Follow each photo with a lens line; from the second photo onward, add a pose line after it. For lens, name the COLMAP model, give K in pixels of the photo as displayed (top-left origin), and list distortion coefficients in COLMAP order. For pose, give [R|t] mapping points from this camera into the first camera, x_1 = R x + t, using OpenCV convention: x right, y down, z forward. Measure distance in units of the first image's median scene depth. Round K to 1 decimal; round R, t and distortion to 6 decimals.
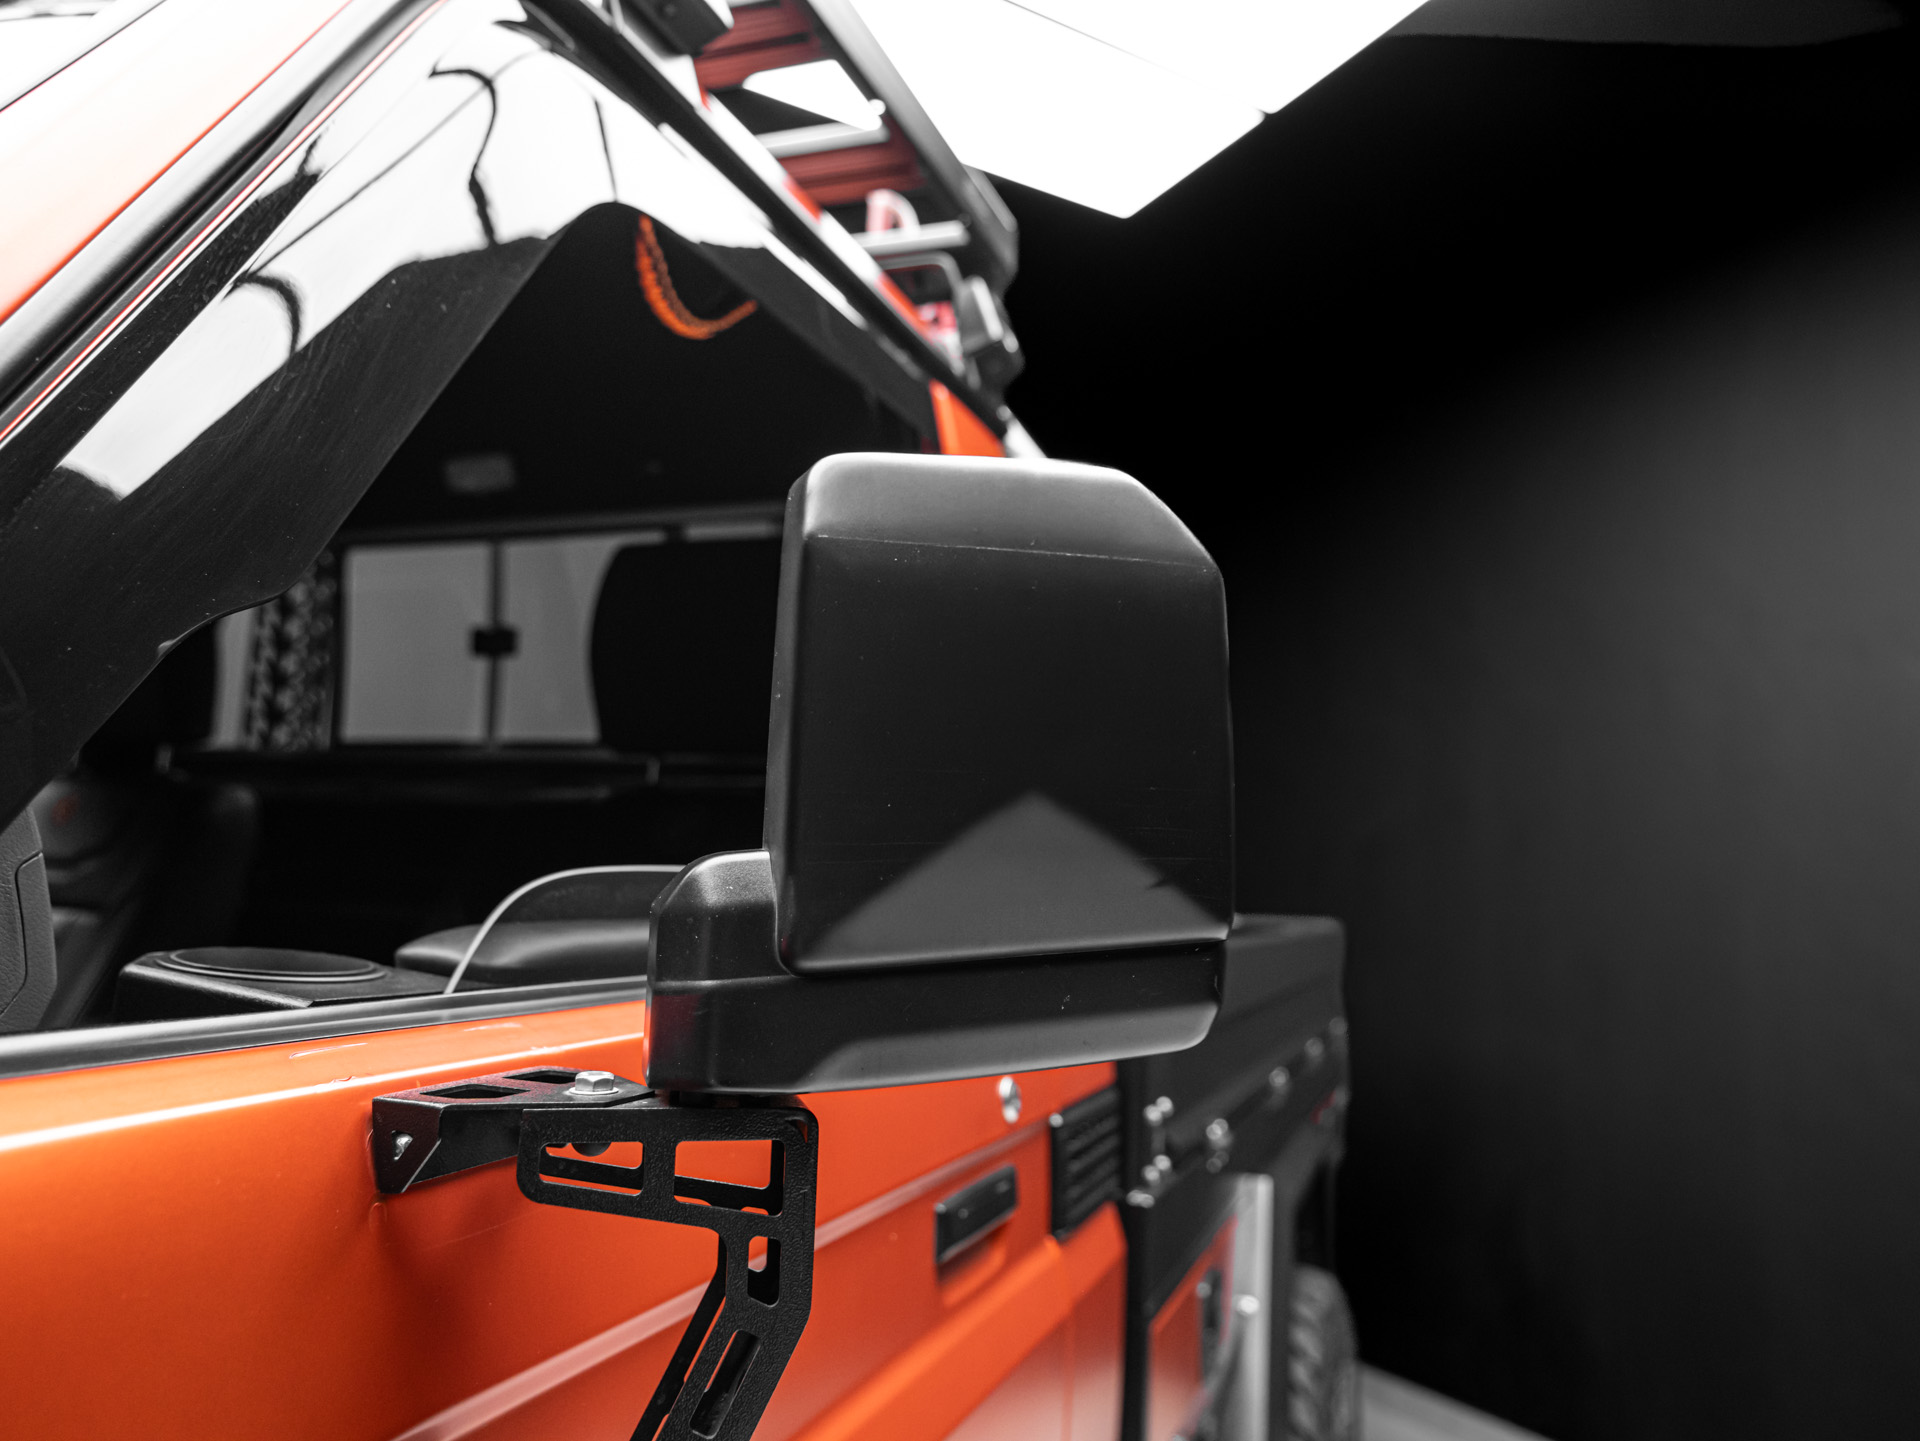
lens RADIAL K [[1353.8, 0, 952.5], [0, 1353.8, 724.4], [0, 0, 1]] dist [-0.005290, 0.007417]
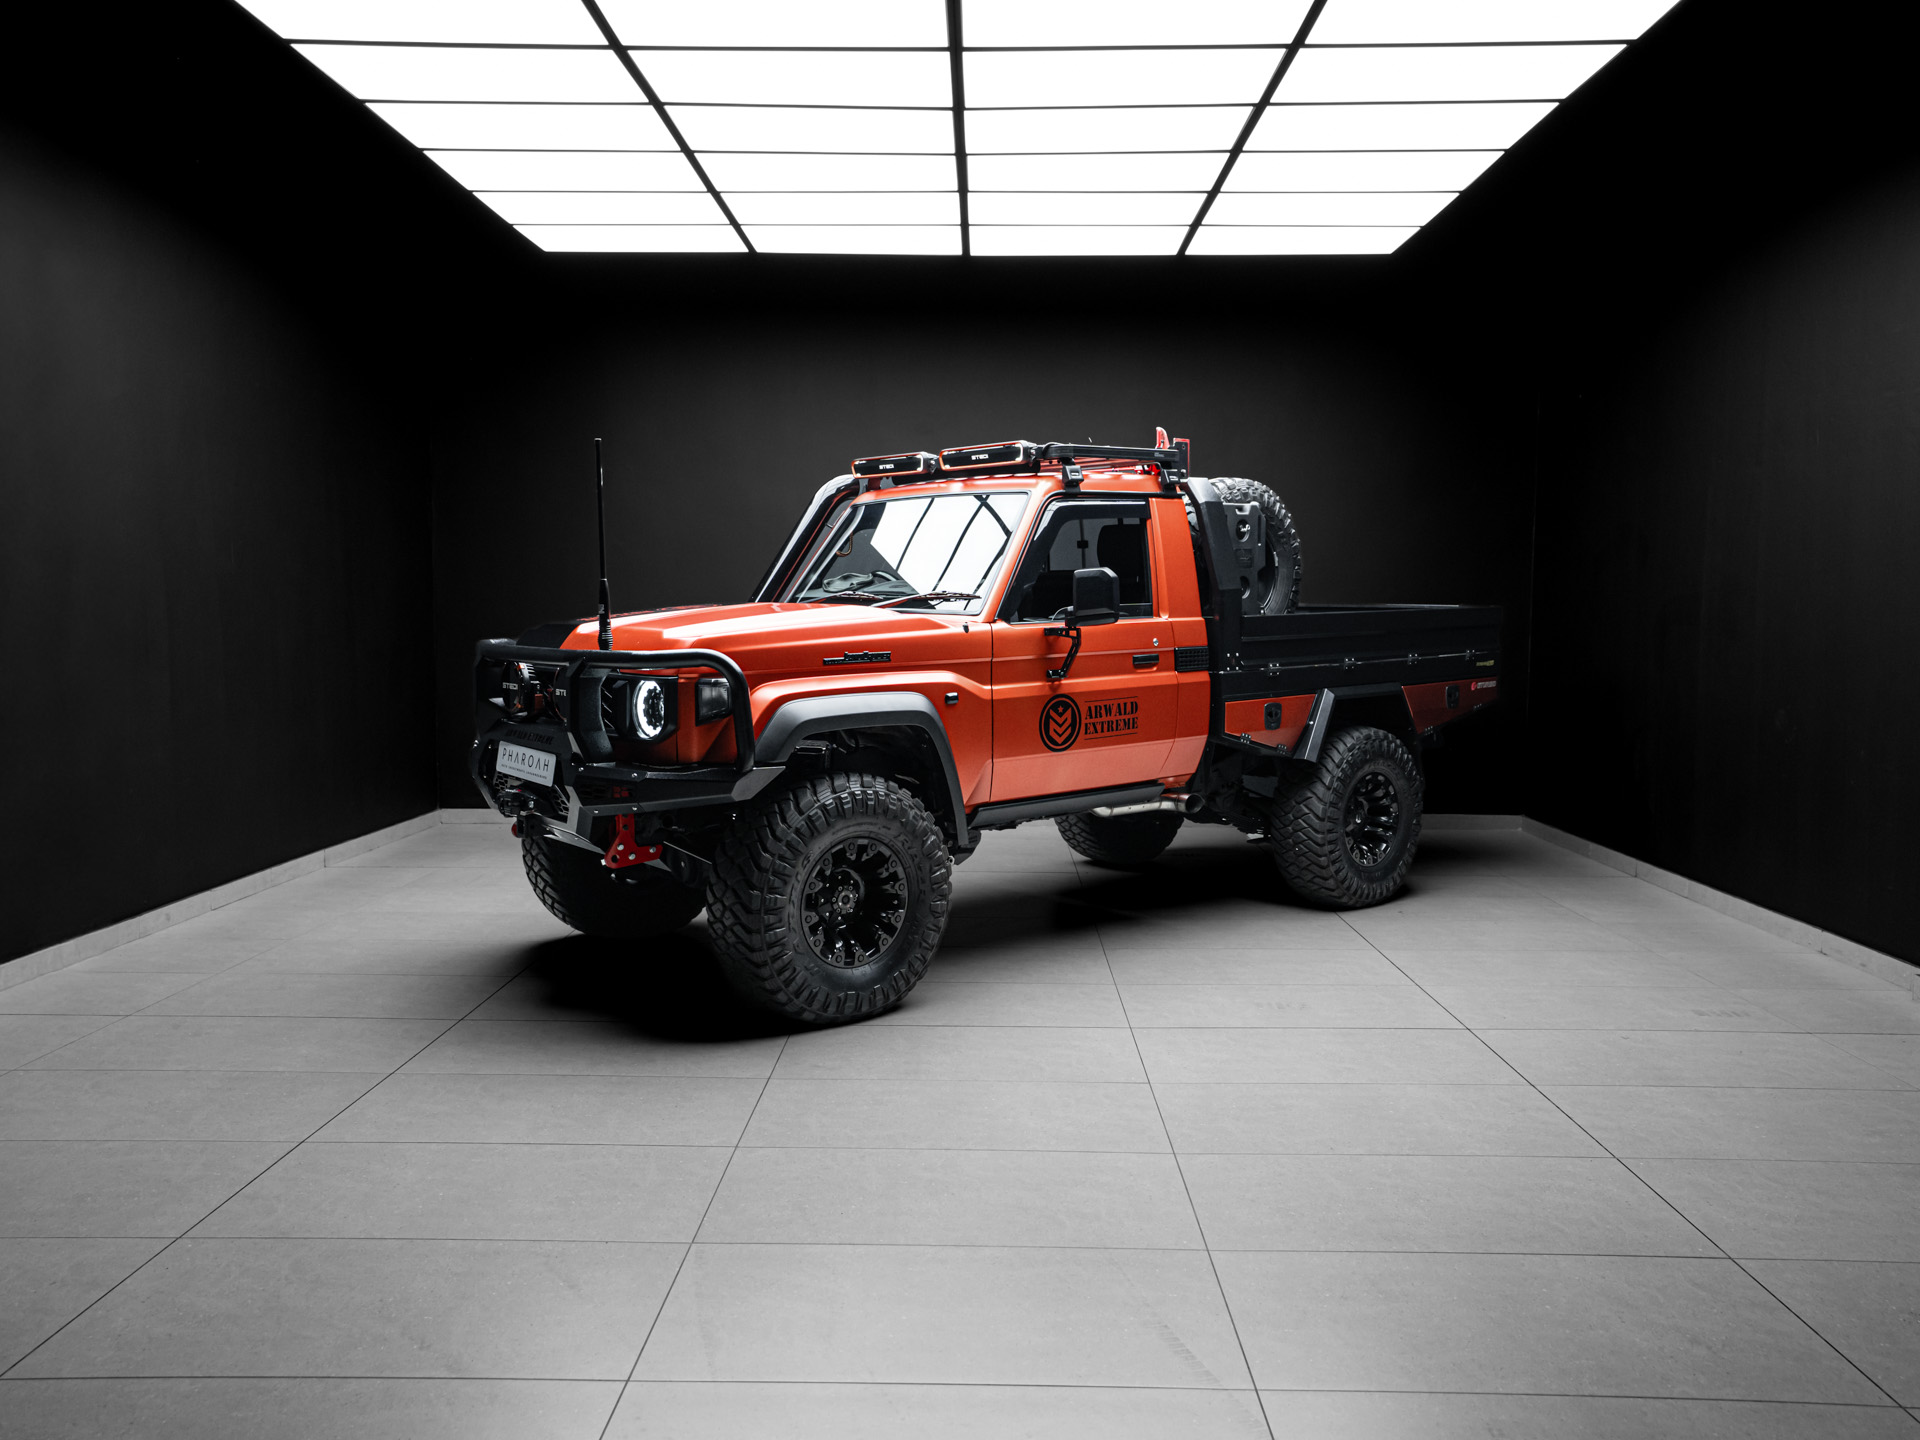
lens RADIAL K [[1444.9, 0, 960.0], [0, 1444.9, 720.0], [0, 0, 1]] dist [-0.011559, 0.002697]
pose [[0.866301, -0.007778, -0.499462, 2.693964], [0.111035, 0.977862, 0.177360, -0.652325], [0.487025, -0.209105, 0.847987, -5.269372]]
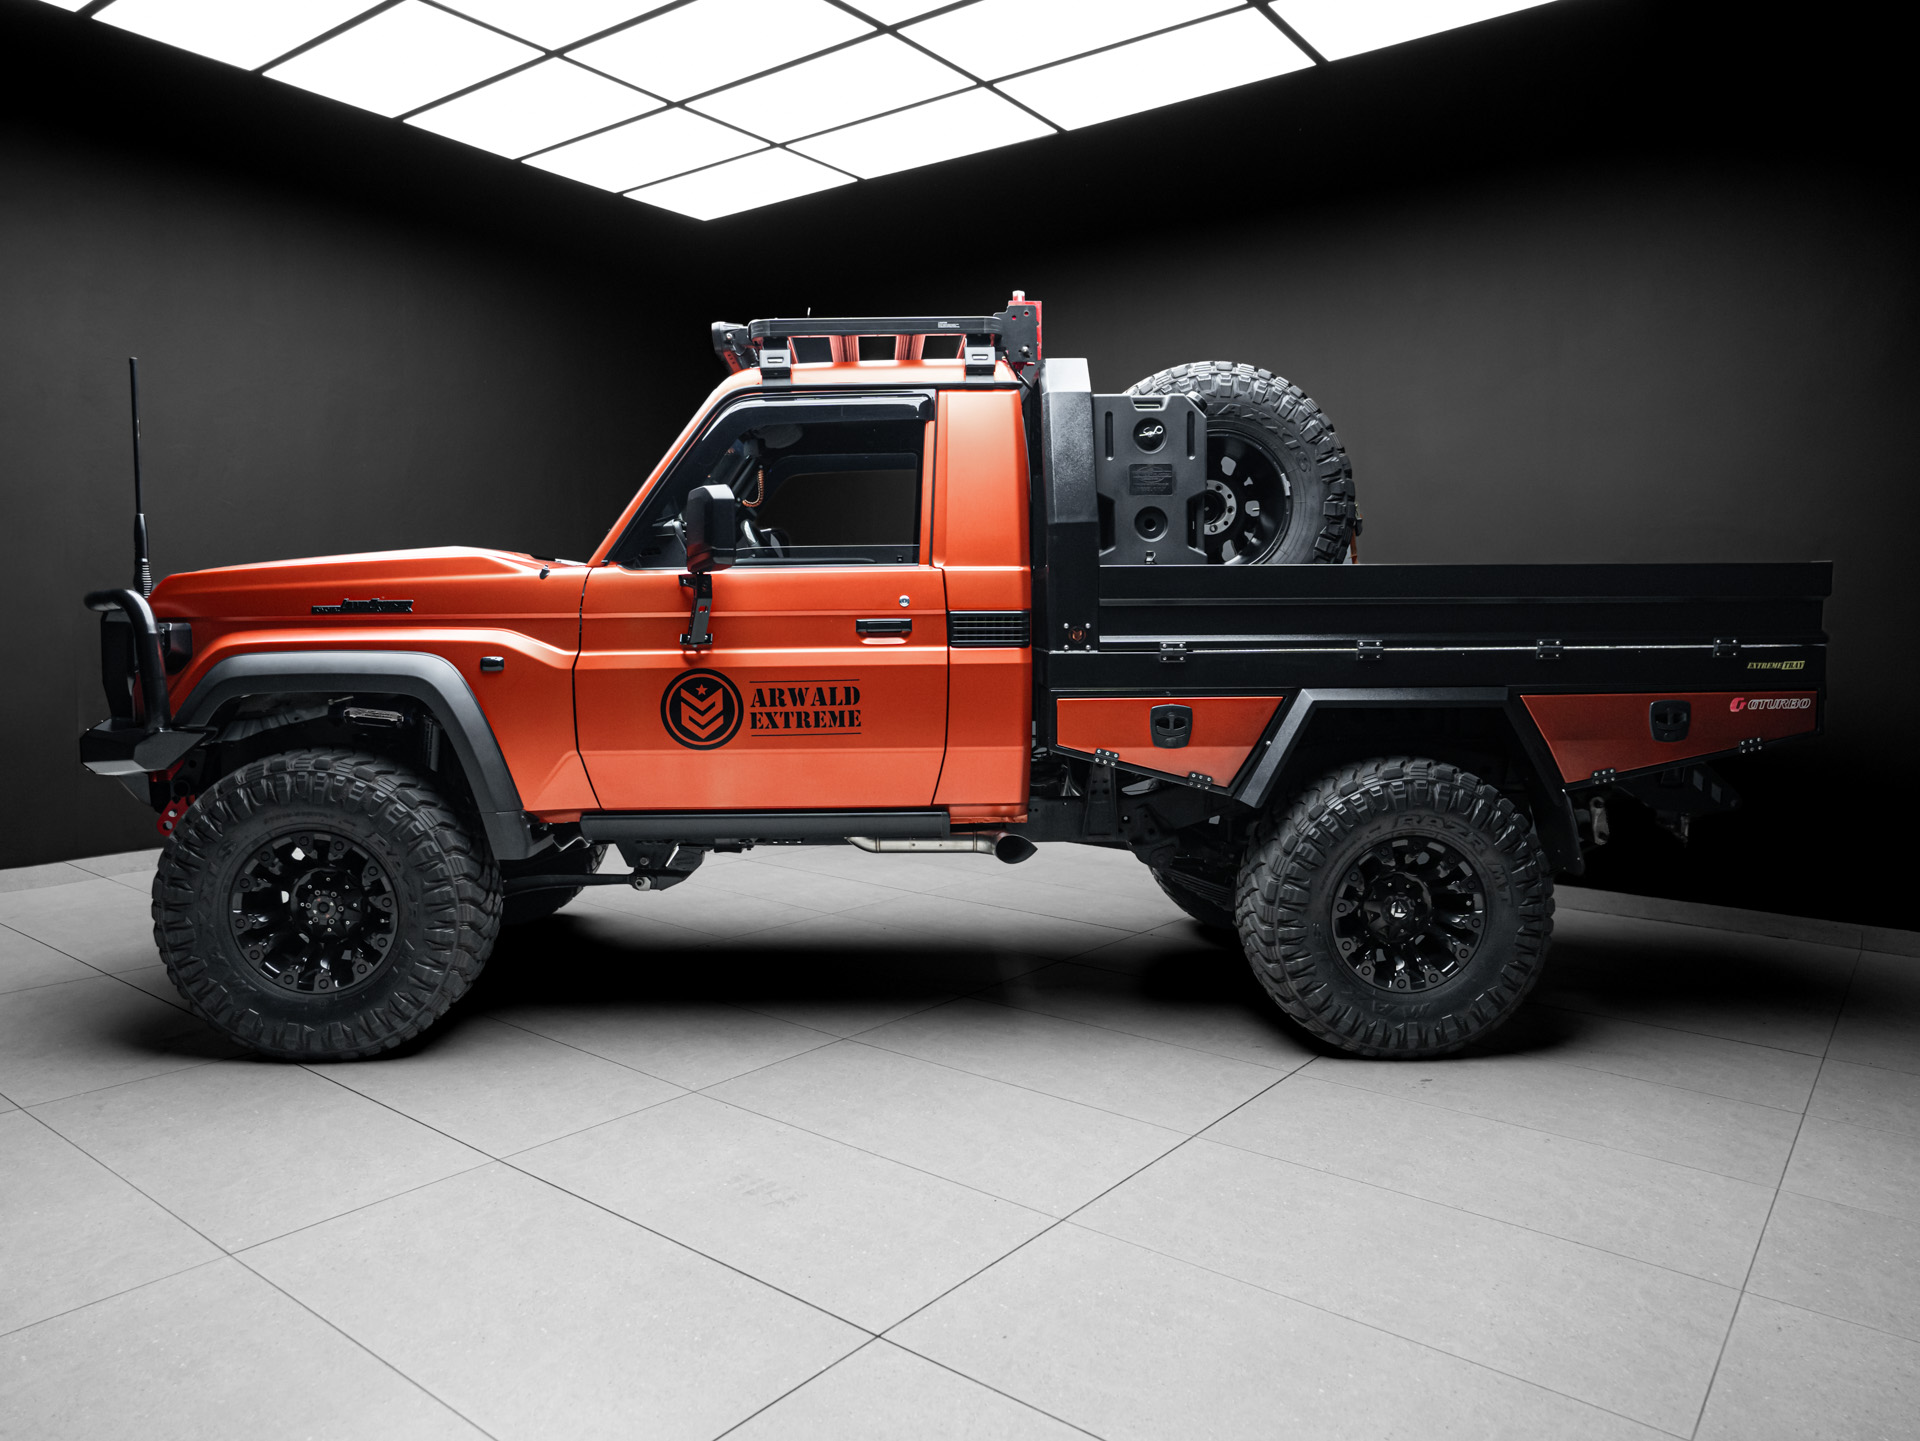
lens RADIAL K [[1310.5, 0, 956.9], [0, 1310.5, 718.6], [0, 0, 1]] dist [-0.050437, 0.065007]
pose [[0.393917, 0.024350, -0.918823, 4.009347], [0.136876, 0.986949, 0.084837, 0.353893], [0.908897, -0.159184, 0.385443, -0.400319]]
